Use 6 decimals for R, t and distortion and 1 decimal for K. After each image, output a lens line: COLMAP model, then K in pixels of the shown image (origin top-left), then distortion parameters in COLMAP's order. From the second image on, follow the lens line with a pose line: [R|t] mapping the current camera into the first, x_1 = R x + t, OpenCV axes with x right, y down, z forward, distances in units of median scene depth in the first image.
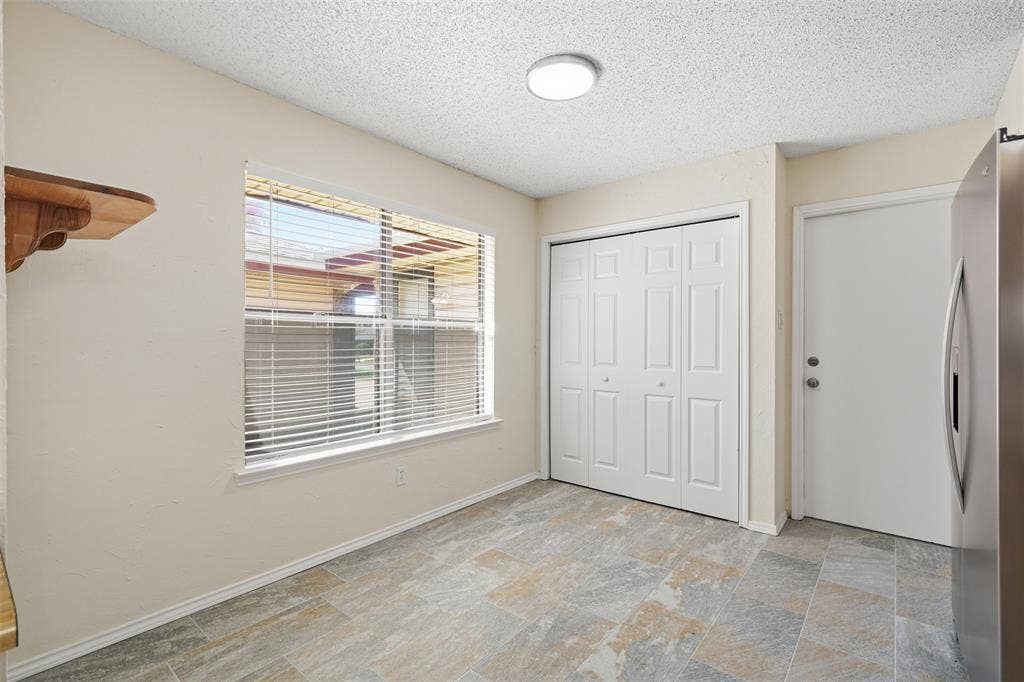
lens RADIAL K [[473.4, 0, 506.7], [0, 473.4, 338.4], [0, 0, 1]] dist [-0.001832, 0.001853]
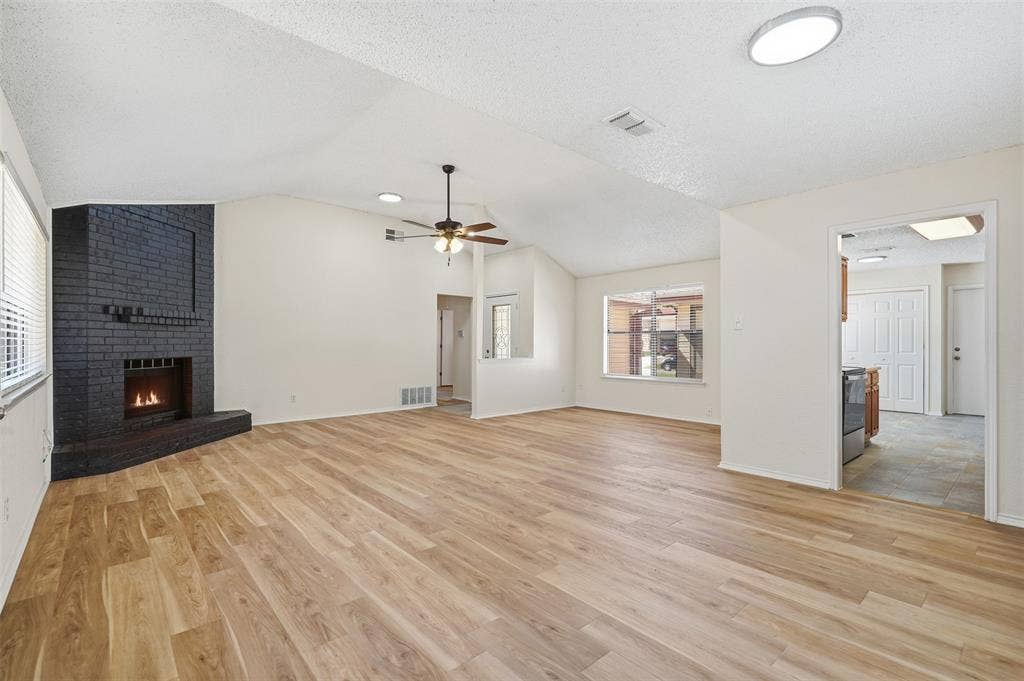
lens RADIAL K [[473.4, 0, 514.9], [0, 473.4, 341.2], [0, 0, 1]] dist [-0.001832, 0.001853]
pose [[0.985639, -0.003789, -0.168823, -1.331871], [0.003521, 0.999992, -0.001887, 0.002934], [0.168828, 0.001265, 0.985645, -2.007220]]
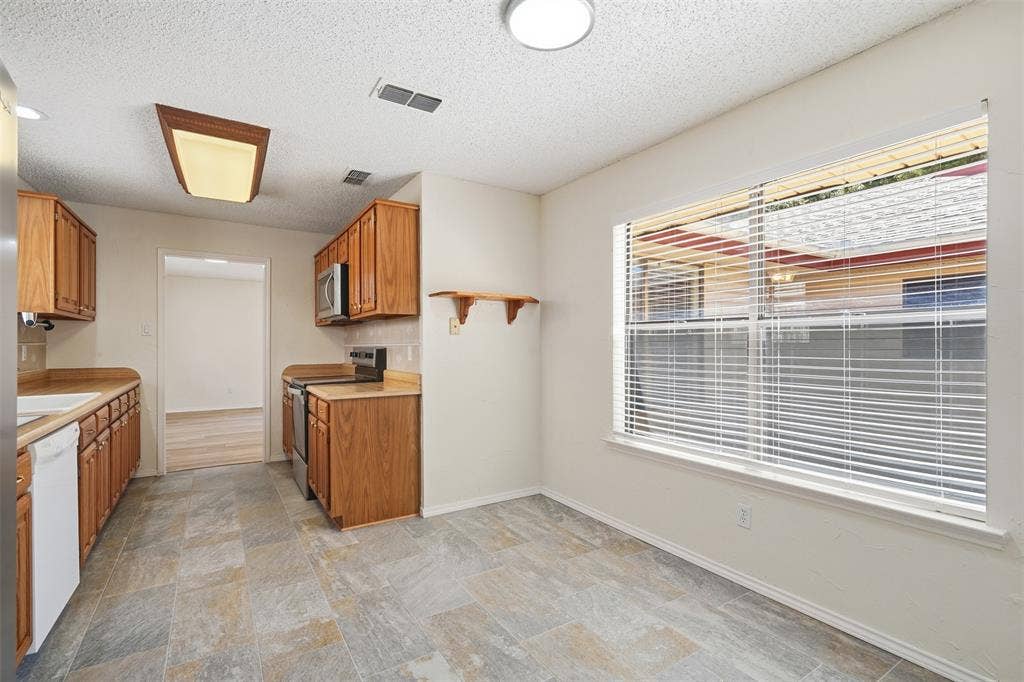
lens RADIAL K [[473.4, 0, 516.0], [0, 473.4, 345.6], [0, 0, 1]] dist [-0.001832, 0.001853]
pose [[-0.307163, 0.000709, -0.951657, 0.676145], [0.001648, 0.999999, 0.000213, 0.001459], [0.951655, -0.001503, -0.307164, 0.905375]]
